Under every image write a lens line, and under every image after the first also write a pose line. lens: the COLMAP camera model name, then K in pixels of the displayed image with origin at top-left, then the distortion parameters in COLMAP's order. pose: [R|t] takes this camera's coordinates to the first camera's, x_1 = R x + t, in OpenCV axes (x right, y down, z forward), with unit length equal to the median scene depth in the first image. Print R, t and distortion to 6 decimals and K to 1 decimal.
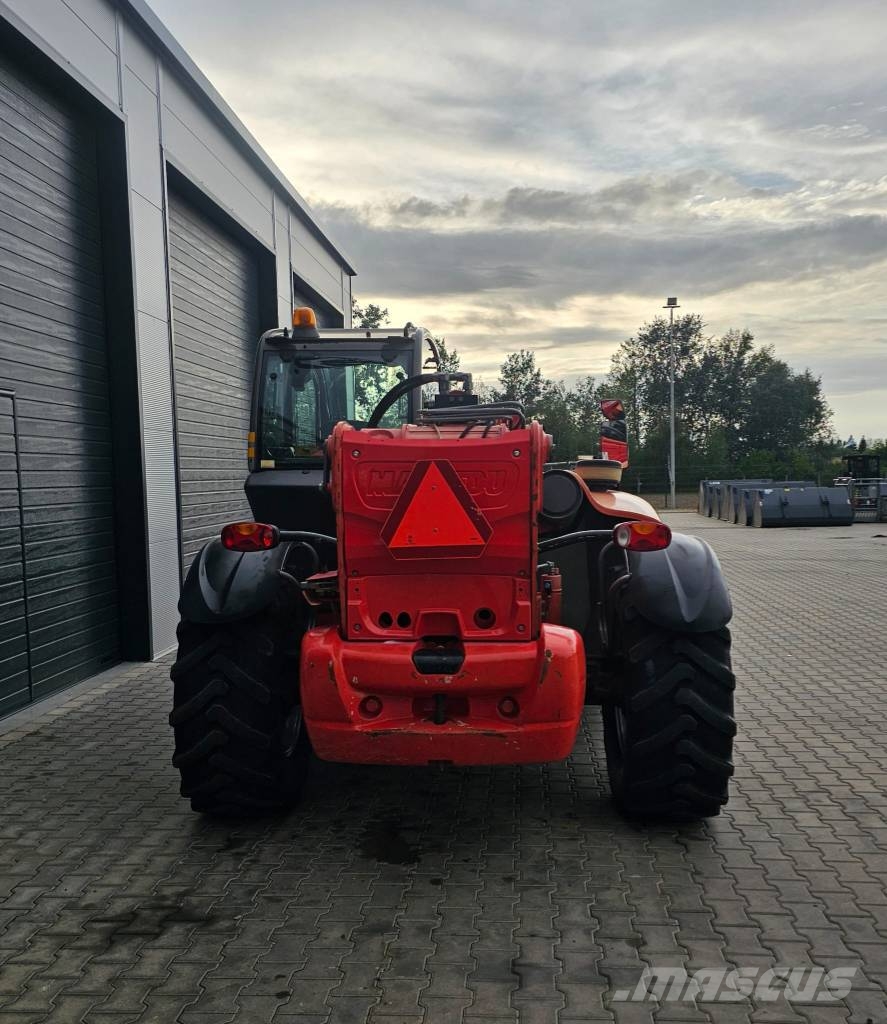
lens RADIAL K [[985.5, 0, 474.1], [0, 985.5, 543.9], [0, 0, 1]] dist [0.046384, 0.000000]
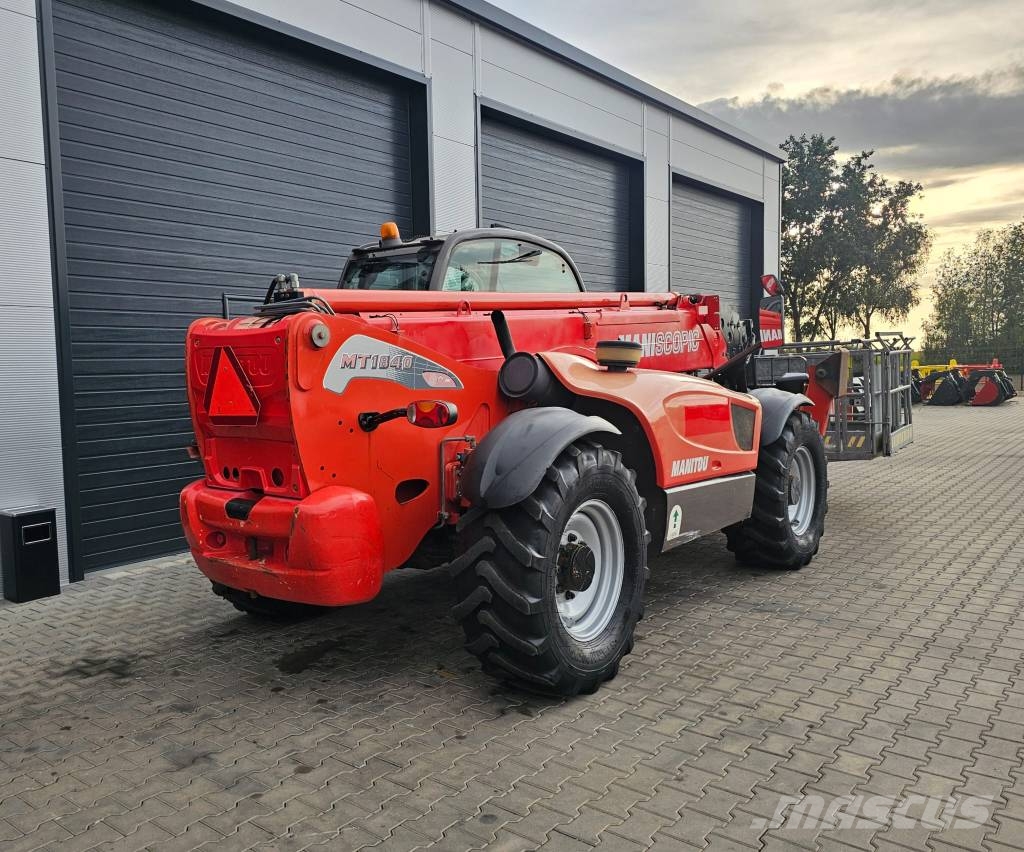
lens RADIAL K [[868.7, 0, 456.5], [0, 868.7, 426.4], [0, 0, 1]] dist [0.055564, -0.045550]
pose [[0.799348, 0.039445, -0.599573, 0.777582], [-0.032867, 0.999219, 0.021918, -0.016074], [0.599969, 0.002187, 0.800020, 0.265294]]
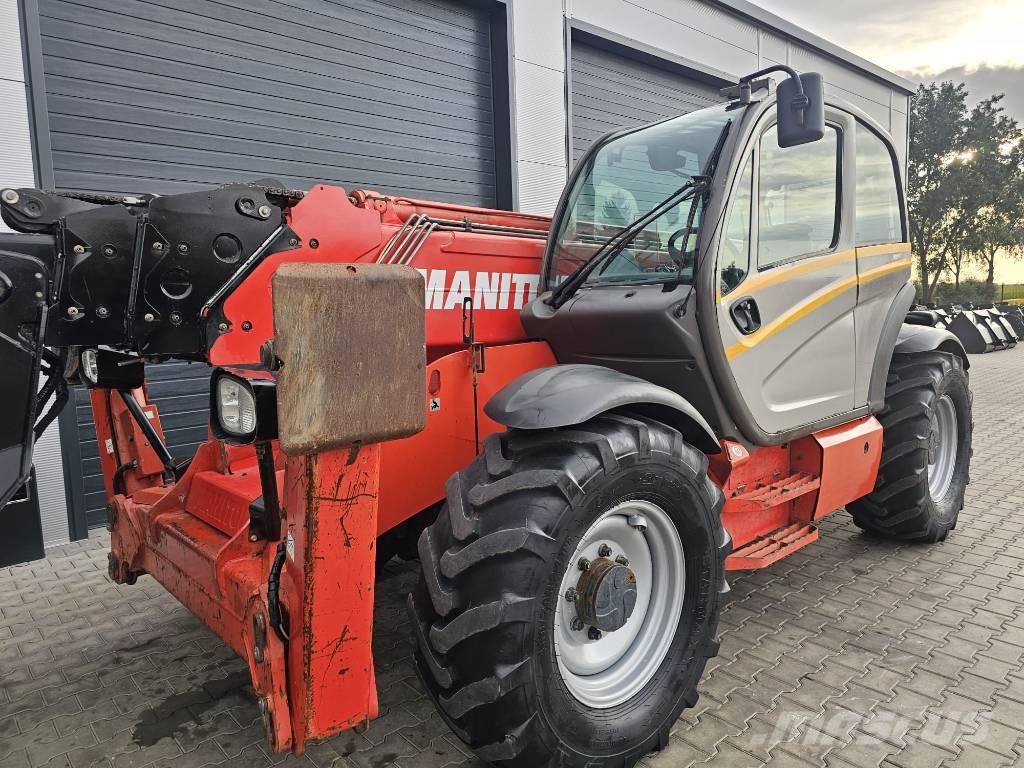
lens RADIAL K [[691.9, 0, 515.7], [0, 691.9, 375.7], [0, 0, 1]] dist [0.054205, -0.049317]
pose [[0.698518, 0.068494, -0.712307, 0.612044], [-0.032441, 0.997416, 0.064097, -0.053128], [0.714857, -0.021665, 0.698935, 0.851638]]
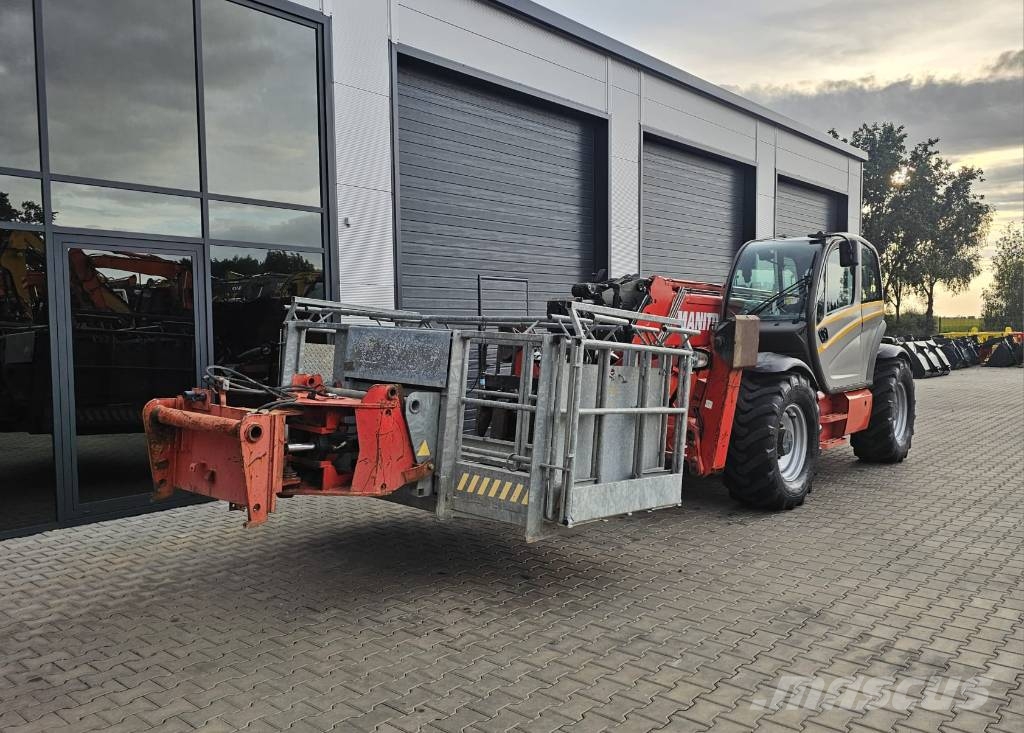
lens RADIAL K [[833.0, 0, 494.4], [0, 833.0, 382.2], [0, 0, 1]] dist [0.017493, -0.019517]
pose [[0.773518, 0.050778, -0.631736, 0.917609], [-0.047884, 0.998619, 0.021636, 0.031054], [0.631962, 0.013514, 0.774881, -0.514517]]
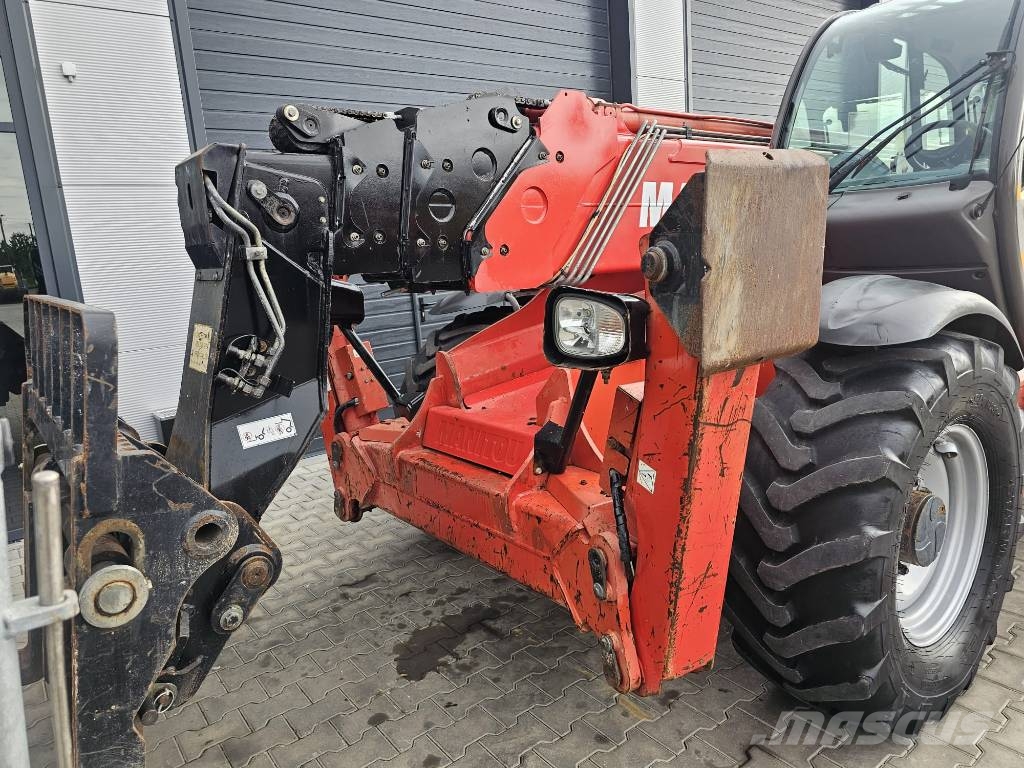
lens RADIAL K [[691.9, 0, 510.9], [0, 691.9, 373.3], [0, 0, 1]] dist [0.054205, -0.049317]
pose [[0.645556, 0.105492, -0.756392, 0.448927], [0.008777, 0.989324, 0.145469, -0.031428], [0.763662, -0.100547, 0.637738, 0.740033]]
